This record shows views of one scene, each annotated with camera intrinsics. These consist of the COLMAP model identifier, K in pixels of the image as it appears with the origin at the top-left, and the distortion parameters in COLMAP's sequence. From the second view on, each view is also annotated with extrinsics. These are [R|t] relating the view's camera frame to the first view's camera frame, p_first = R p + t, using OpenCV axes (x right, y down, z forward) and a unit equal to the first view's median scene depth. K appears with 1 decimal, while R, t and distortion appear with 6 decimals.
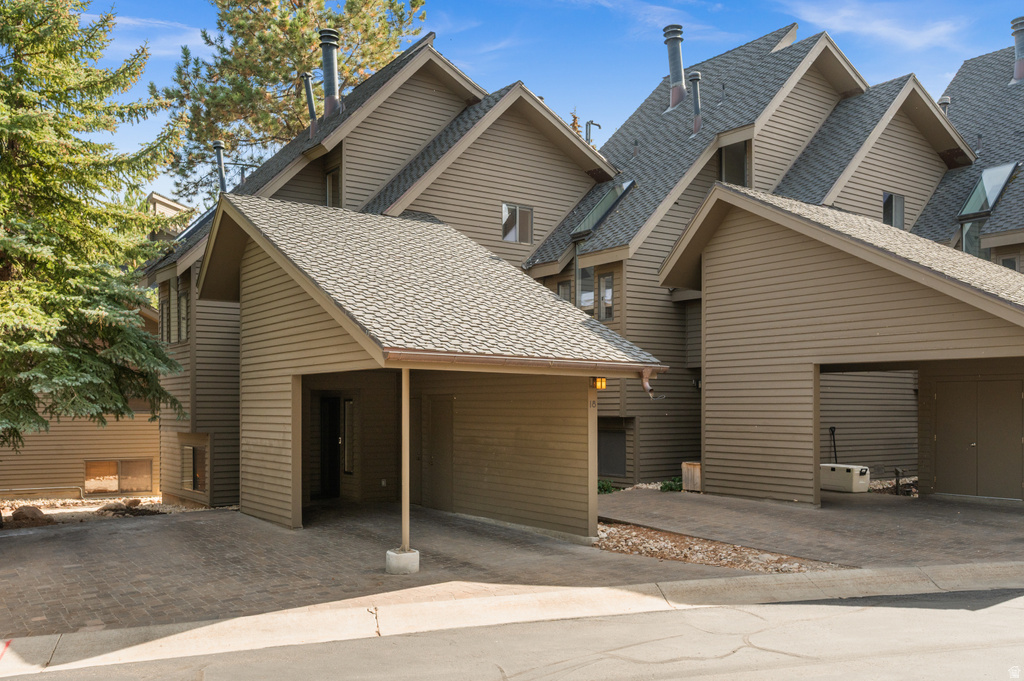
lens RADIAL K [[888.0, 0, 511.9], [0, 888.0, 339.2], [0, 0, 1]] dist [-0.004505, 0.002704]
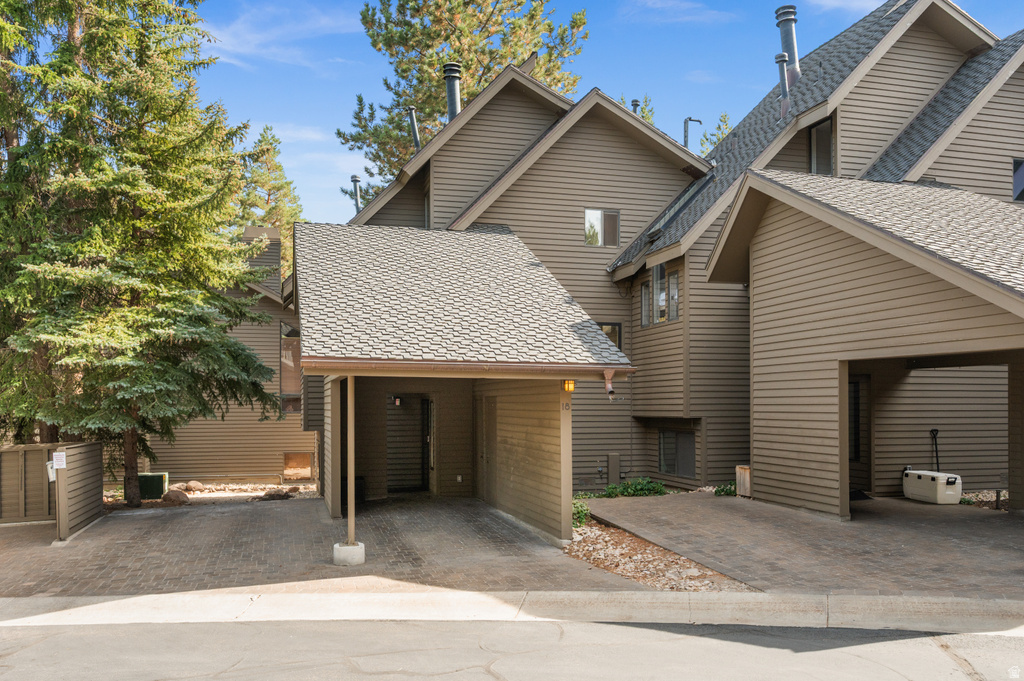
lens RADIAL K [[828.3, 0, 510.7], [0, 828.3, 342.8], [0, 0, 1]] dist [0.000391, -0.005137]
pose [[0.938972, -0.029094, -0.342762, 0.334308], [0.029980, 0.999547, -0.002714, 0.002132], [0.342686, -0.007728, 0.939418, 0.099949]]
